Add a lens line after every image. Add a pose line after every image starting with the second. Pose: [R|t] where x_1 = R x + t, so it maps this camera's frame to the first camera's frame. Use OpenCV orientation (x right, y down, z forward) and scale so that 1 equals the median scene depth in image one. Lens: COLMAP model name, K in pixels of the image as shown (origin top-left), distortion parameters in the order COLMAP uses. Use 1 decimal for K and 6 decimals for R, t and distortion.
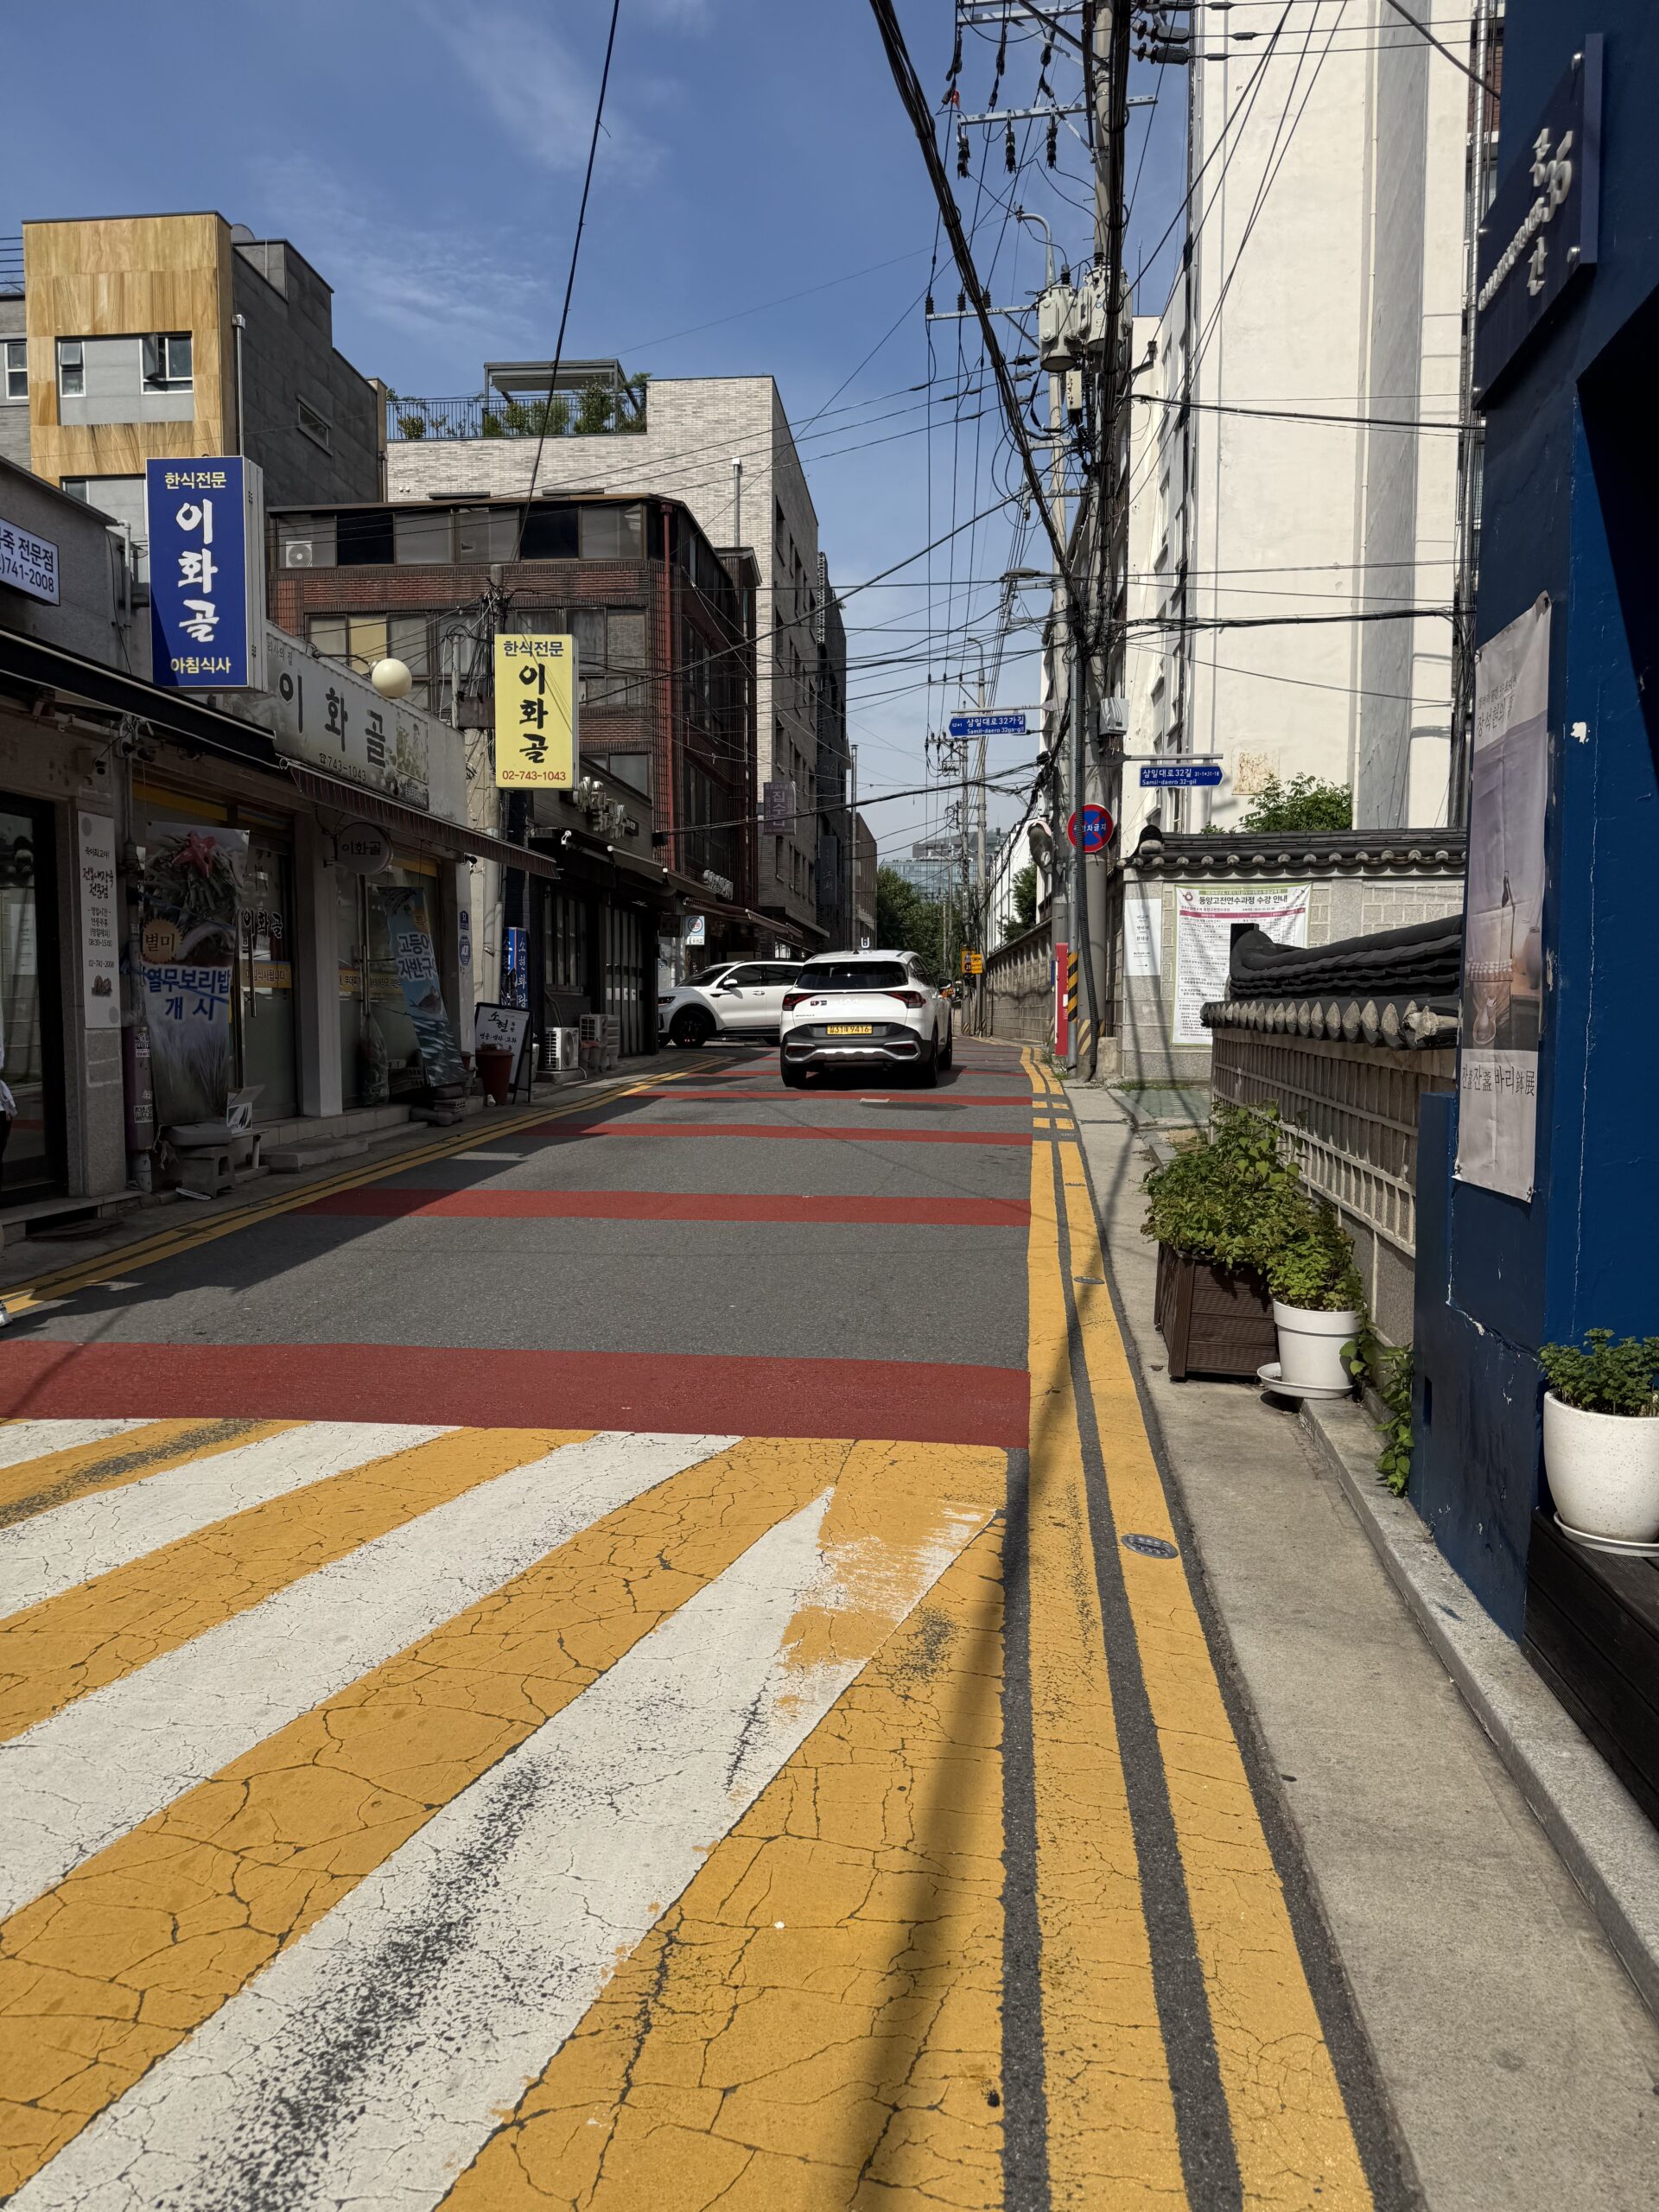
lens RADIAL K [[1576.6, 0, 829.5], [0, 1576.6, 1106.0], [0, 0, 1]] dist [0.001011, 0.000757]
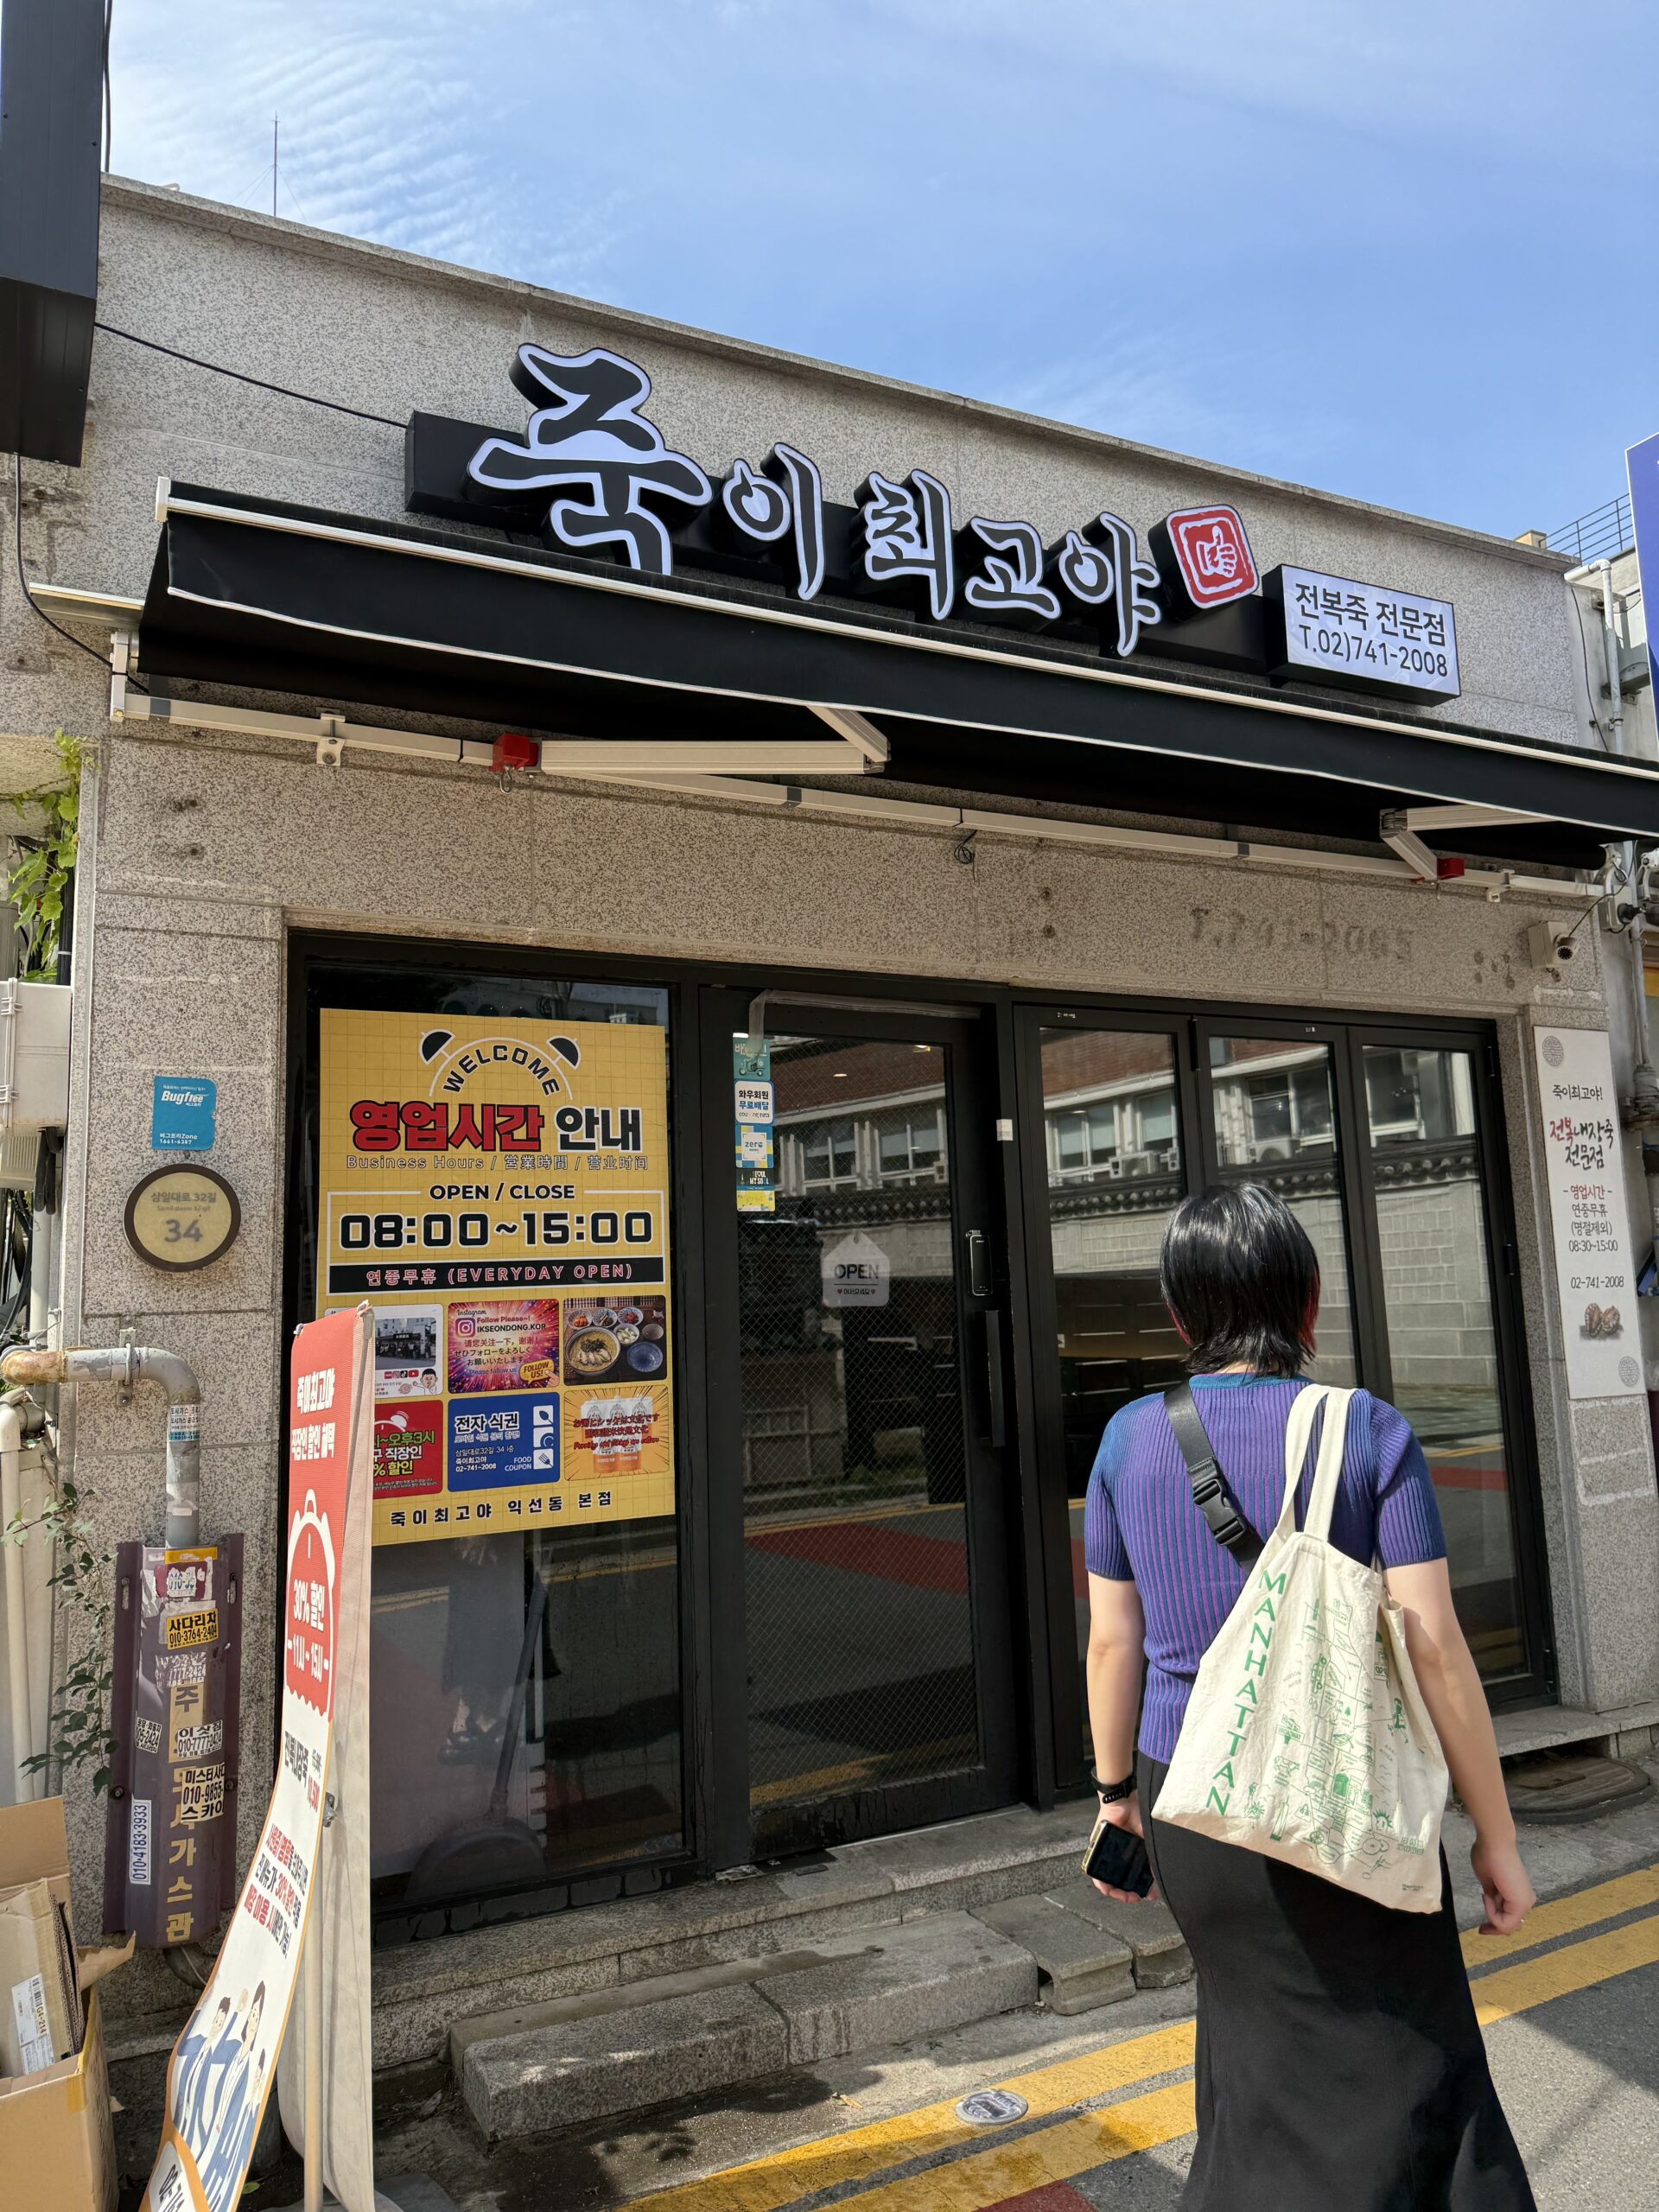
lens RADIAL K [[1576.6, 0, 829.5], [0, 1576.6, 1106.0], [0, 0, 1]] dist [0.001011, 0.000757]
pose [[0.530868, -0.134815, -0.836662, -0.123202], [-0.018506, 0.985186, -0.170490, -0.051076], [0.847252, 0.105991, 0.520509, 0.463549]]
